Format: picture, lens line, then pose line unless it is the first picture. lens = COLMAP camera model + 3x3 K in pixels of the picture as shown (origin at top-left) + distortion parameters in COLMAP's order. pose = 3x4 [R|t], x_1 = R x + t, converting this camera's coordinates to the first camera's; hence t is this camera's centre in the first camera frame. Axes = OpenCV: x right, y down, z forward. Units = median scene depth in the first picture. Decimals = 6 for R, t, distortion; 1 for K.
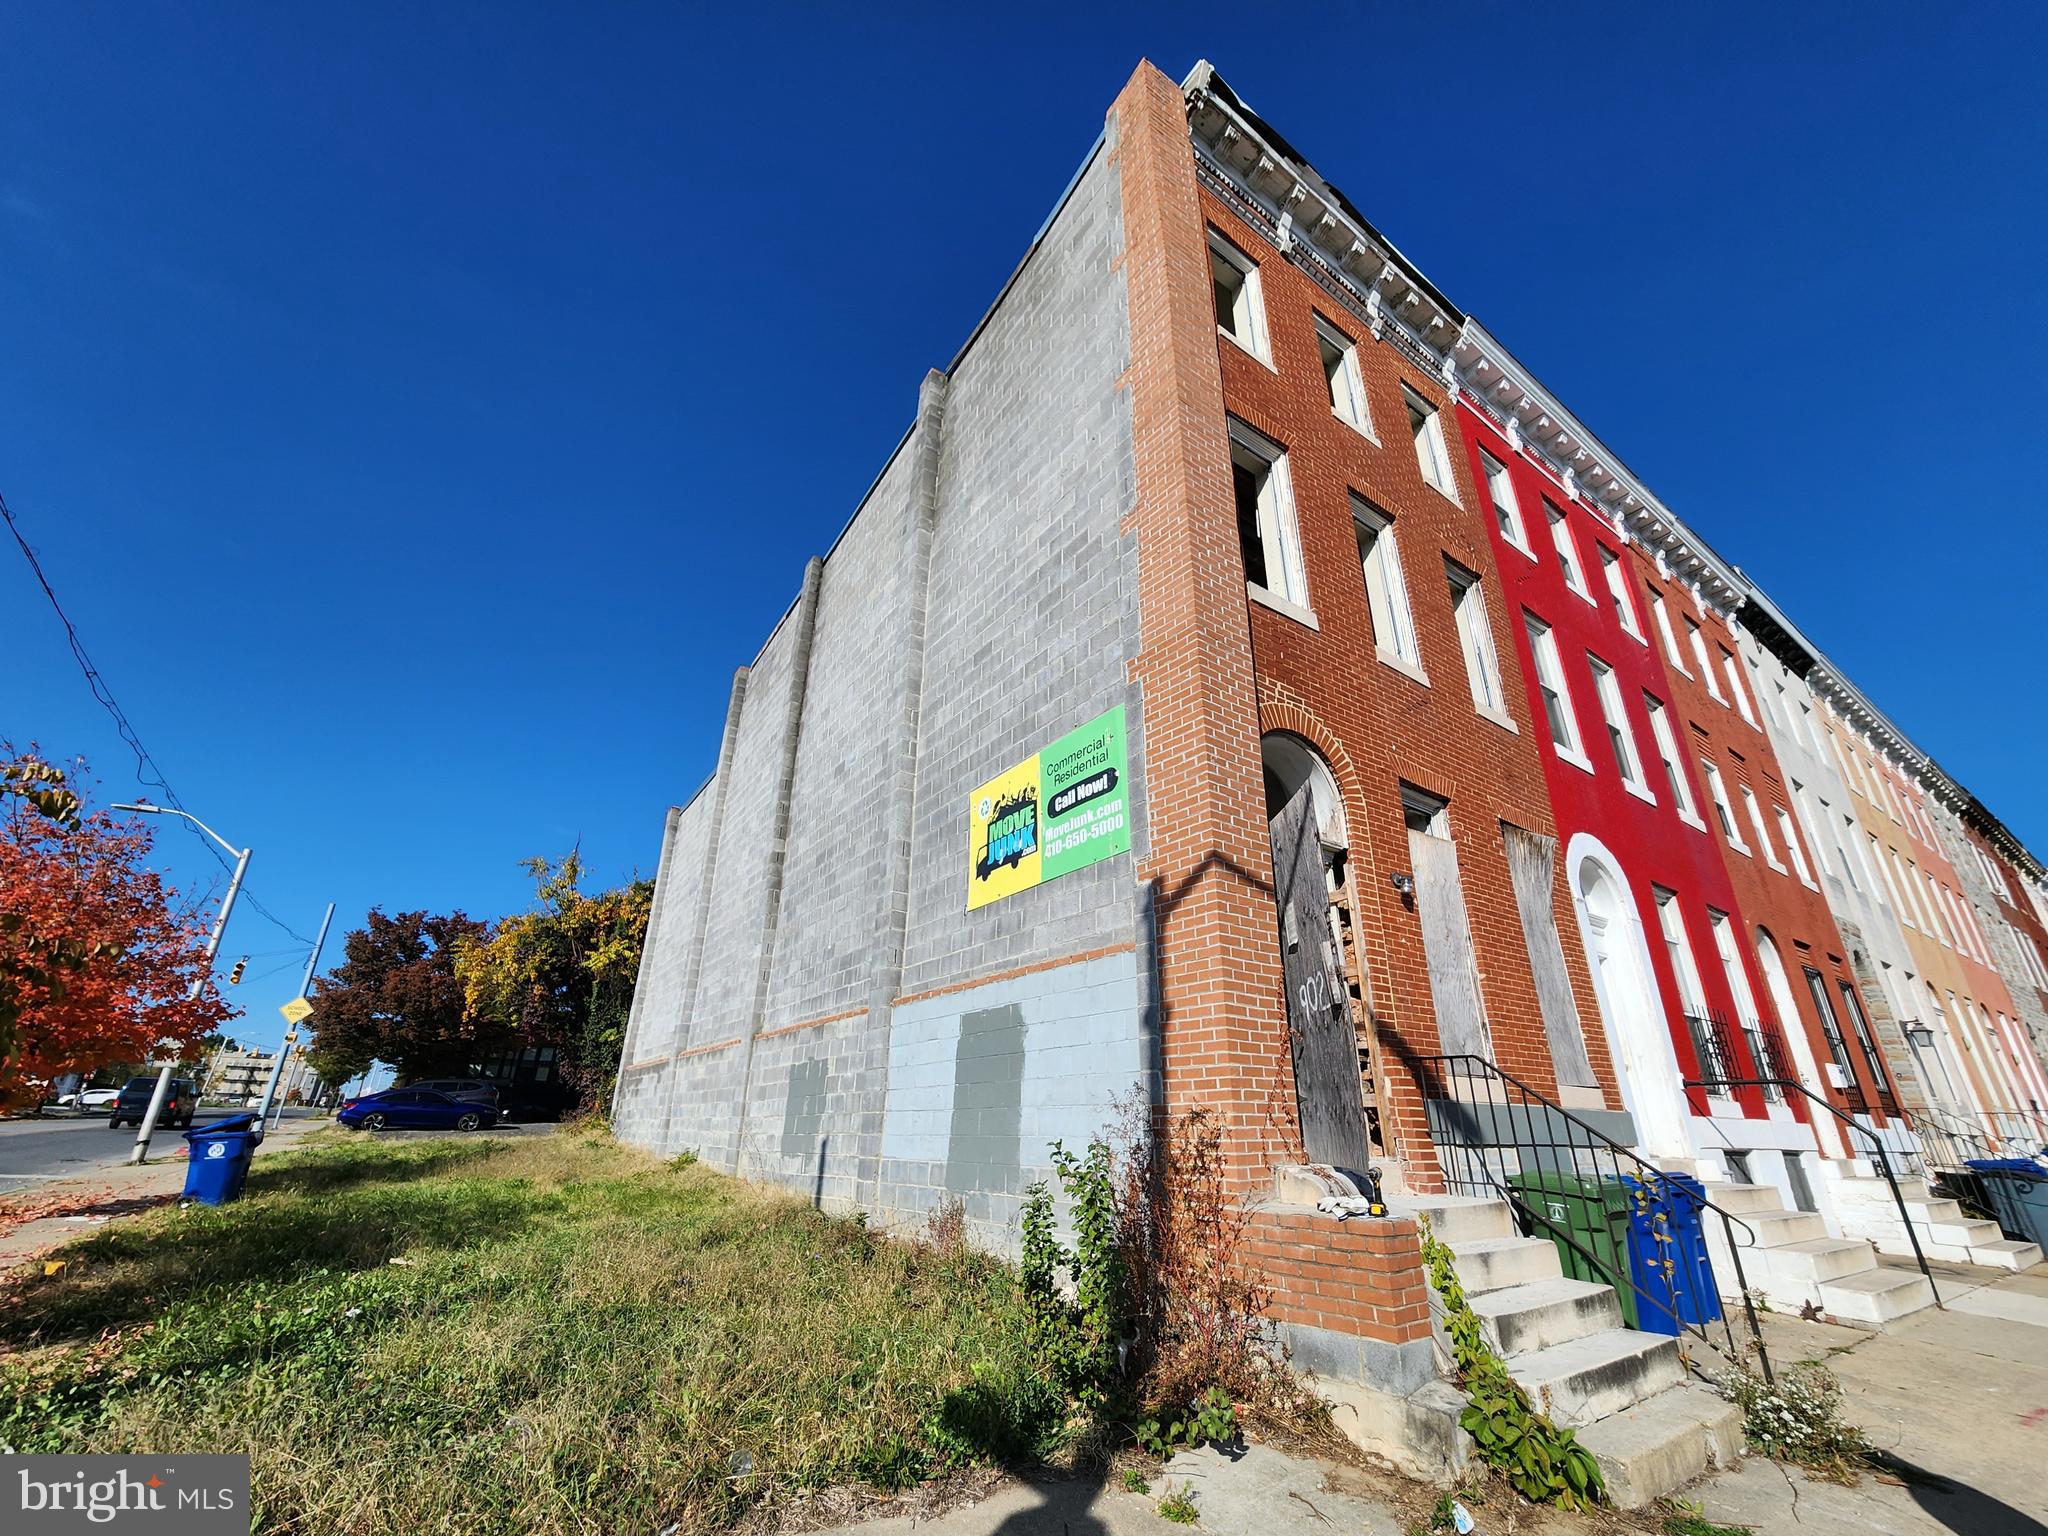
lens RADIAL K [[840.5, 0, 1027.2], [0, 840.5, 780.3], [0, 0, 1]] dist [-0.004850, 0.002907]
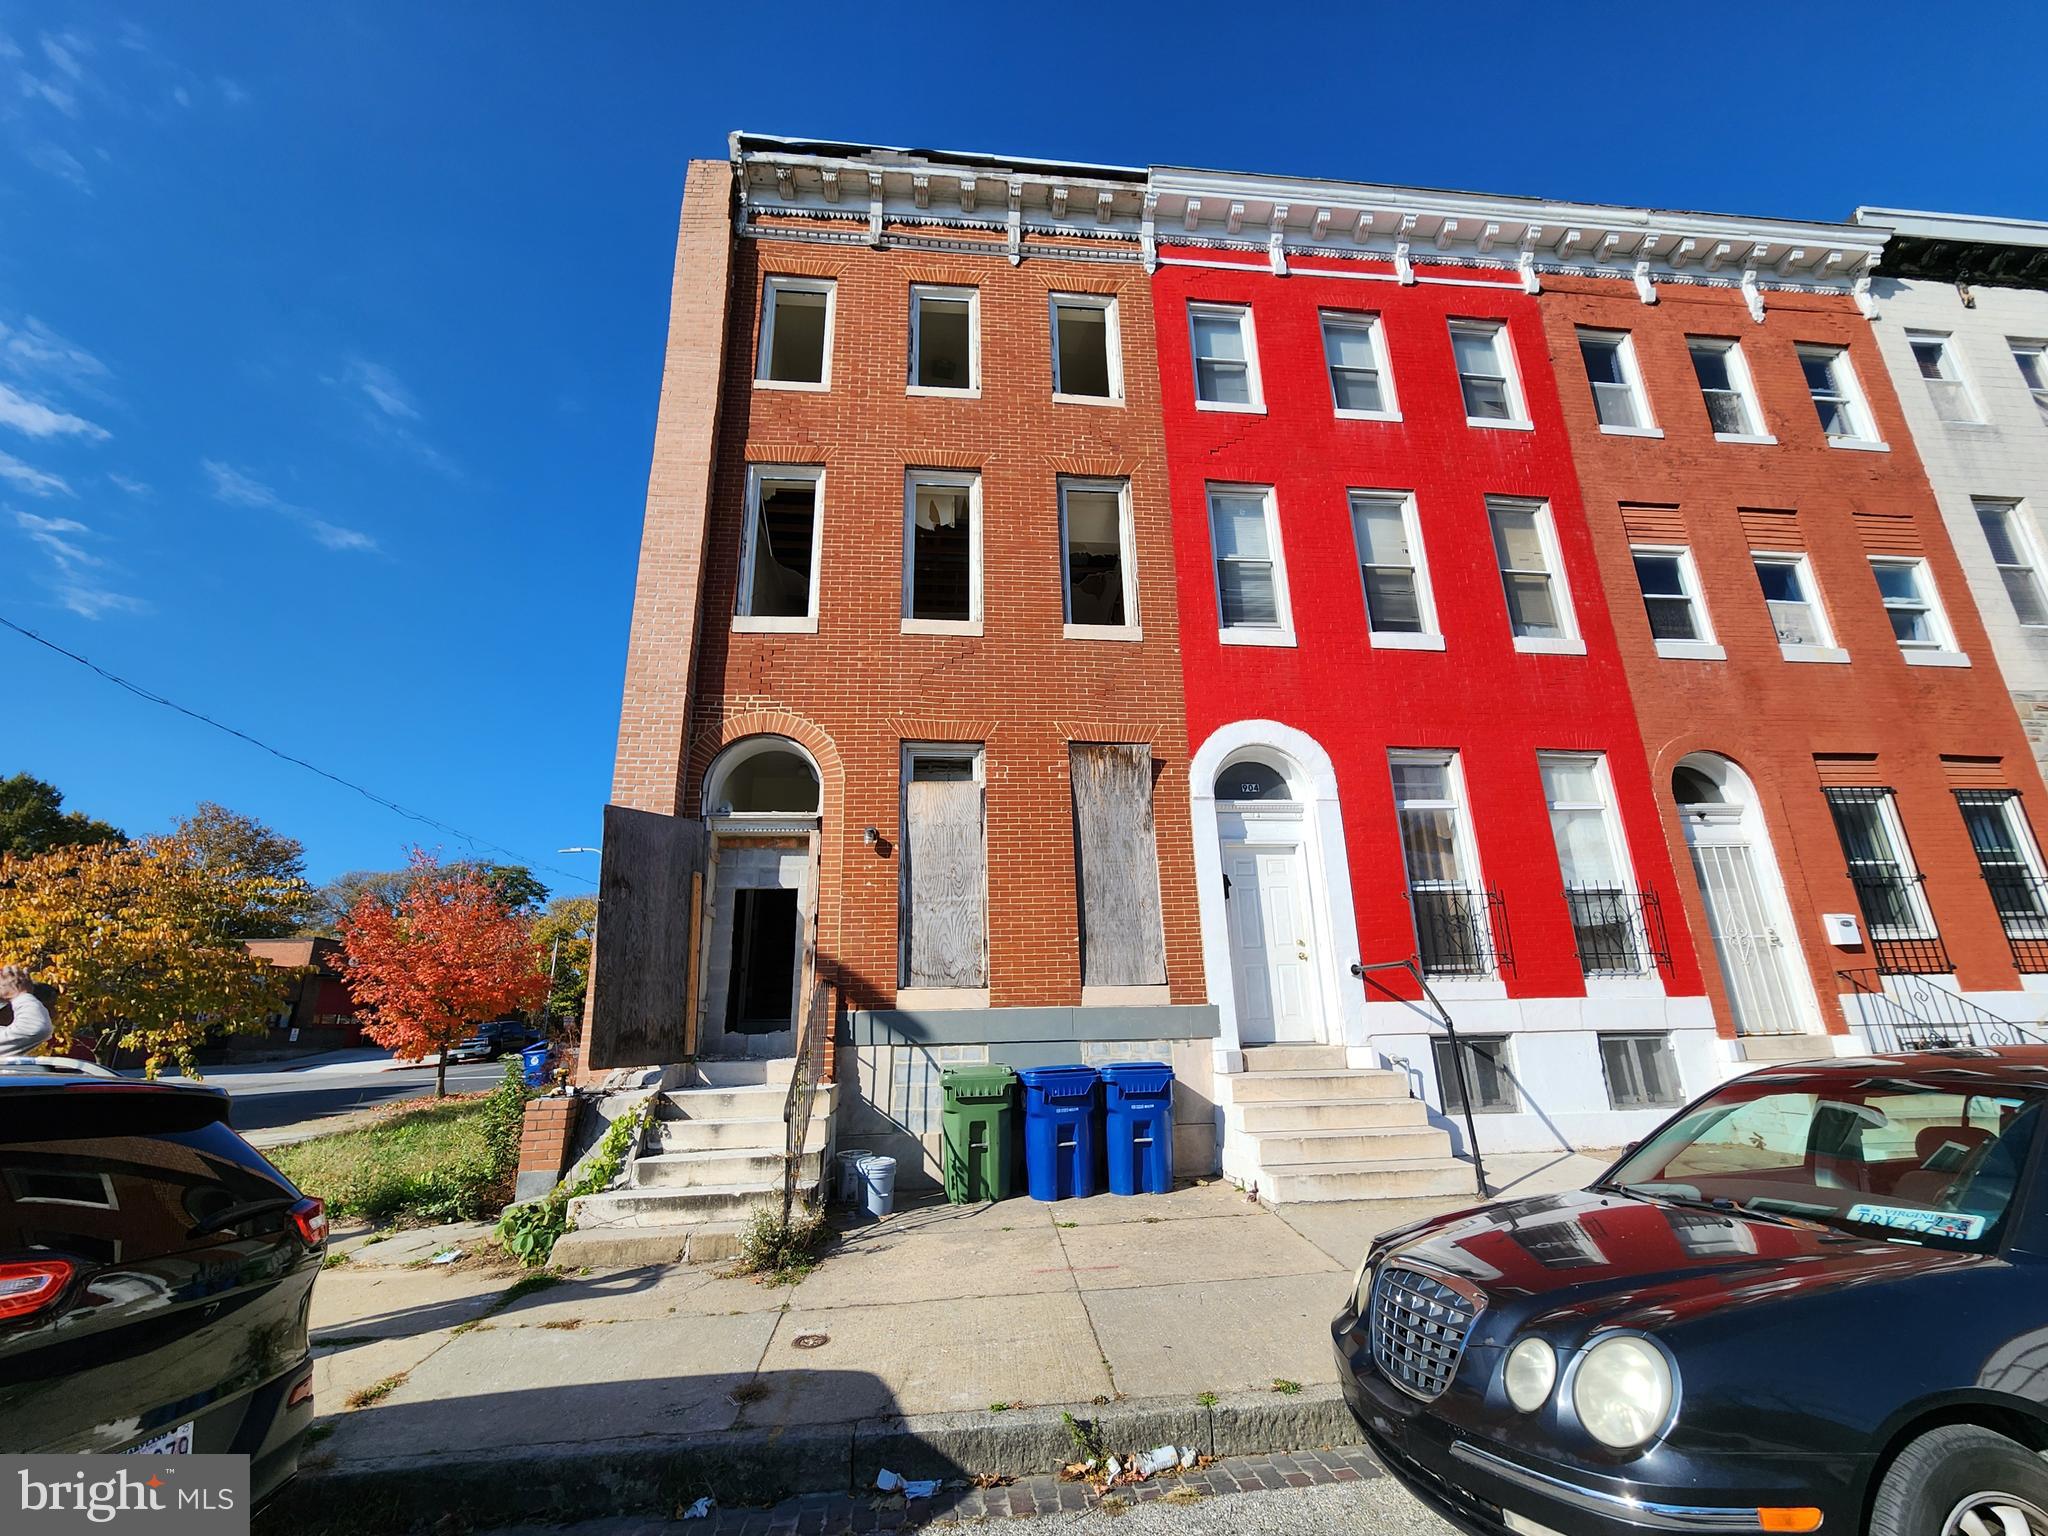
lens RADIAL K [[840.5, 0, 1037.2], [0, 840.5, 779.1], [0, 0, 1]] dist [-0.004850, 0.002907]
pose [[0.869289, -0.172745, -0.463137, 0.923934], [0.223082, 0.973206, 0.055722, 0.022716], [0.441102, -0.151756, 0.884533, 0.043618]]
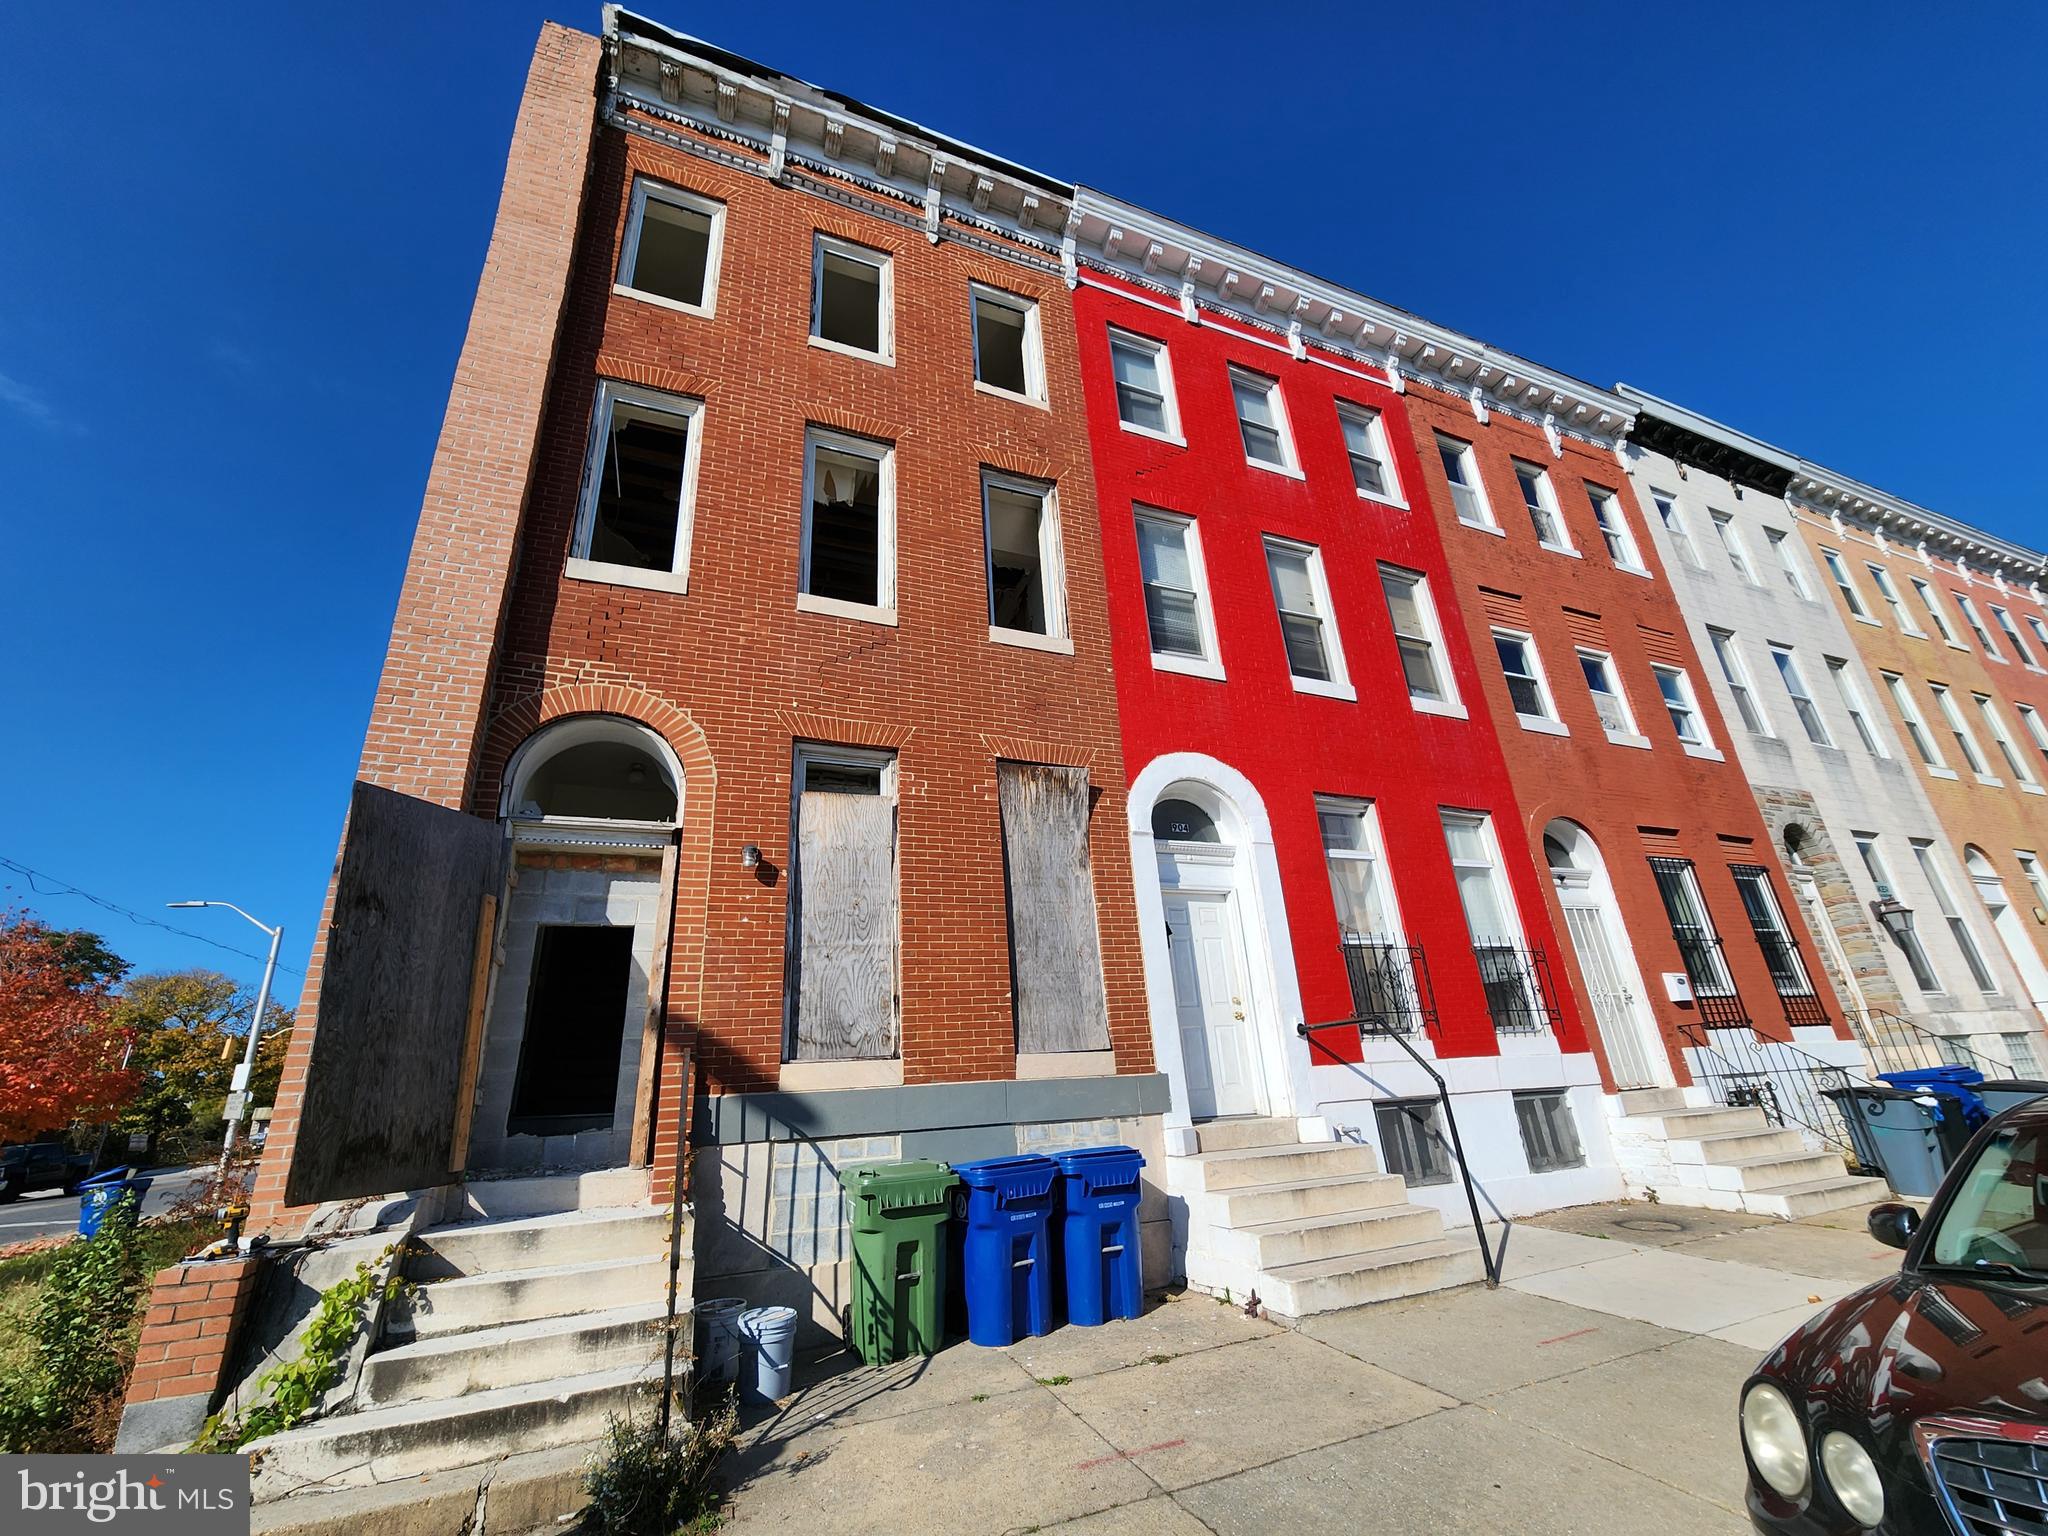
lens RADIAL K [[840.5, 0, 1038.2], [0, 840.5, 777.6], [0, 0, 1]] dist [-0.004850, 0.002907]
pose [[0.972478, -0.150517, -0.177850, 0.697783], [0.155377, 0.987761, 0.013636, 0.056205], [0.173621, -0.040894, 0.983963, 0.124576]]
